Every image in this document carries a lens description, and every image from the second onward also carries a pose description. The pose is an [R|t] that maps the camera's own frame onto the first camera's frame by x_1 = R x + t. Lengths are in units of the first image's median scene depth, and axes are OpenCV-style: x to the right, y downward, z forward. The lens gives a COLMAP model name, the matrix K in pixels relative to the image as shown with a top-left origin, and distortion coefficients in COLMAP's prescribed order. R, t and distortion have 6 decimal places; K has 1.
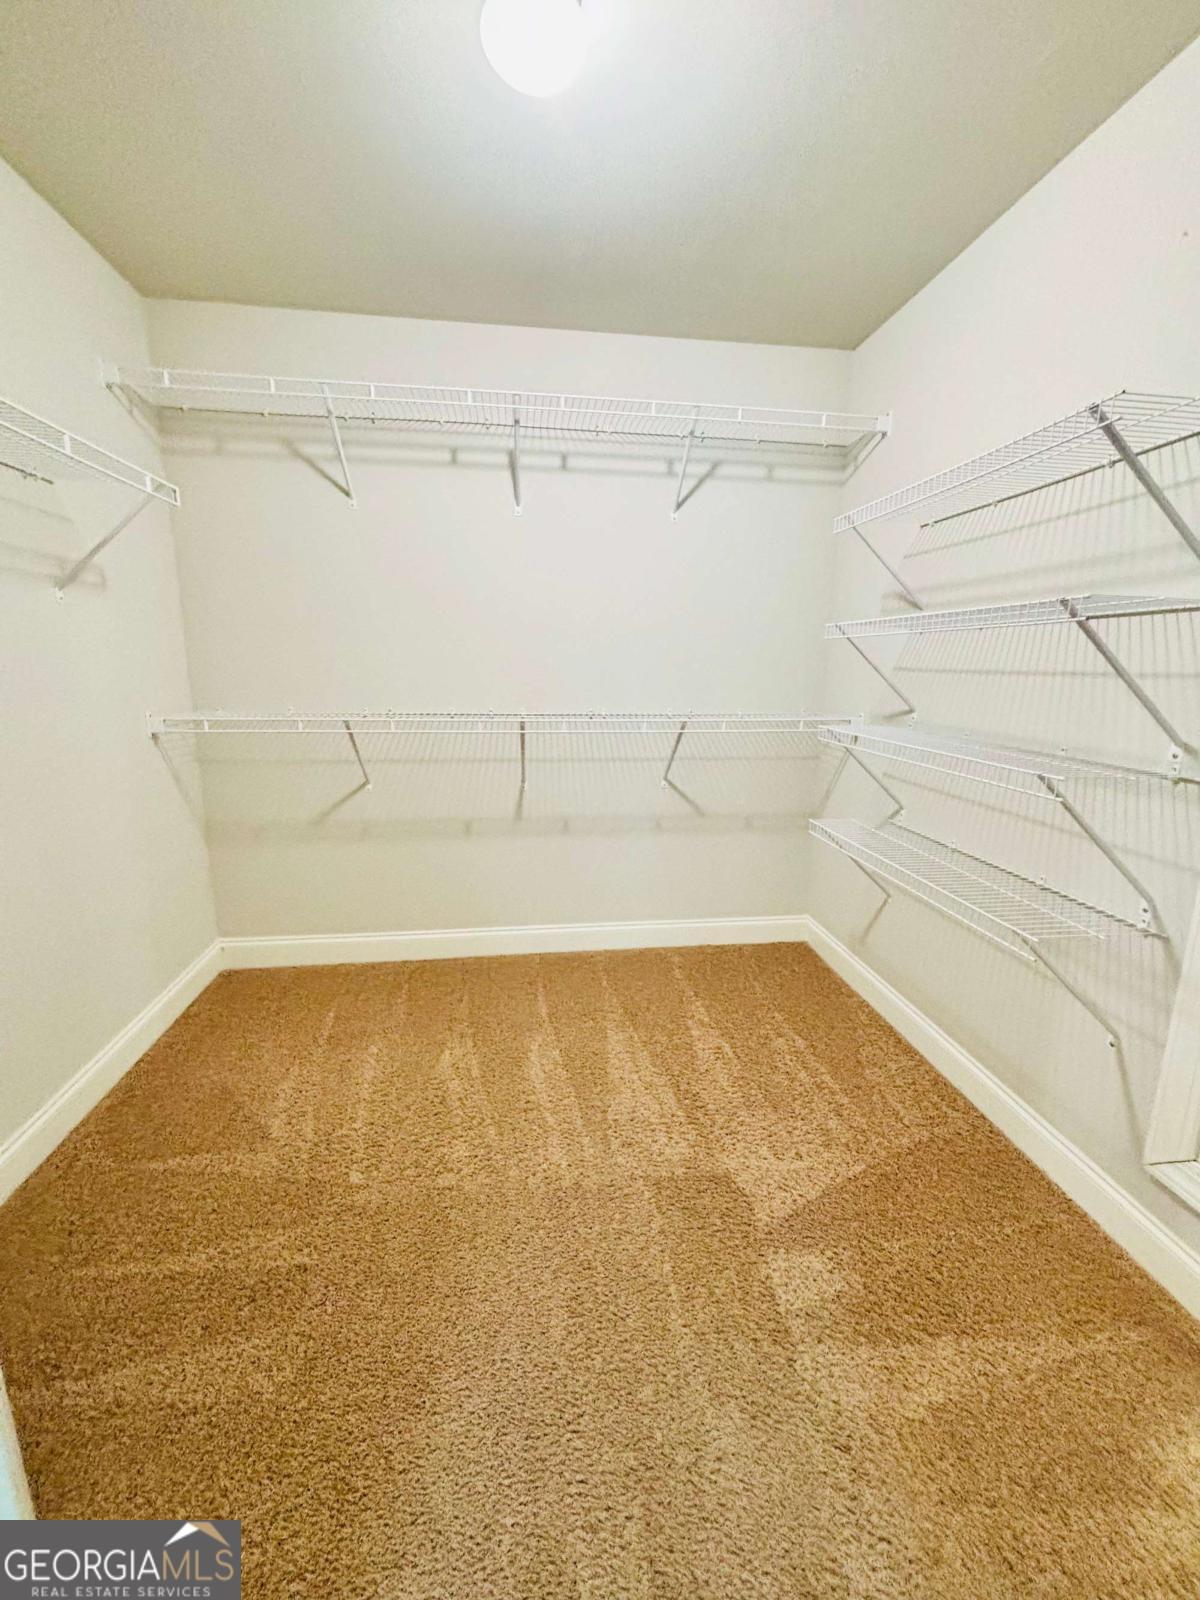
lens RADIAL K [[644.0, 0, 602.6], [0, 644.0, 798.3], [0, 0, 1]] dist [-0.000297, 0.001481]
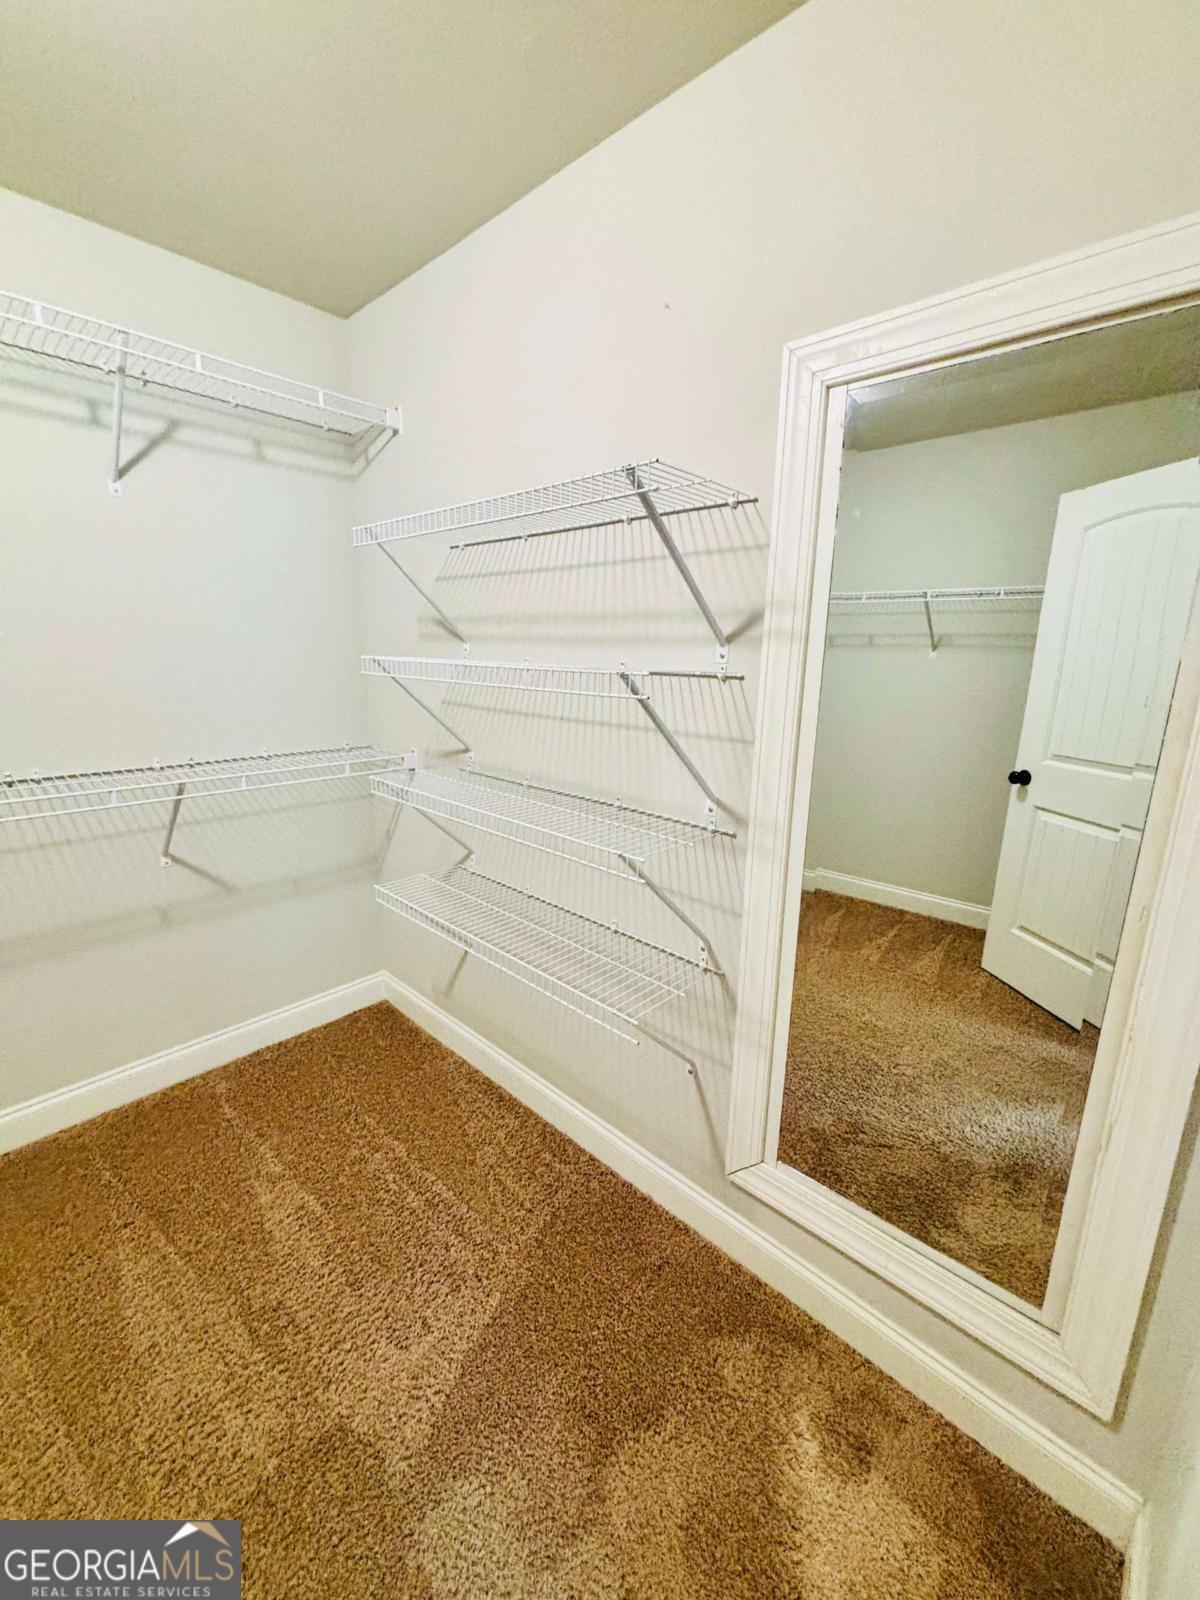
lens RADIAL K [[644.0, 0, 598.5], [0, 644.0, 799.6], [0, 0, 1]] dist [-0.000297, 0.001481]
pose [[0.777033, -0.138007, 0.614145, 0.050987], [0.117699, 0.990316, 0.073623, -0.112446], [-0.618358, 0.015077, 0.785752, 0.165490]]
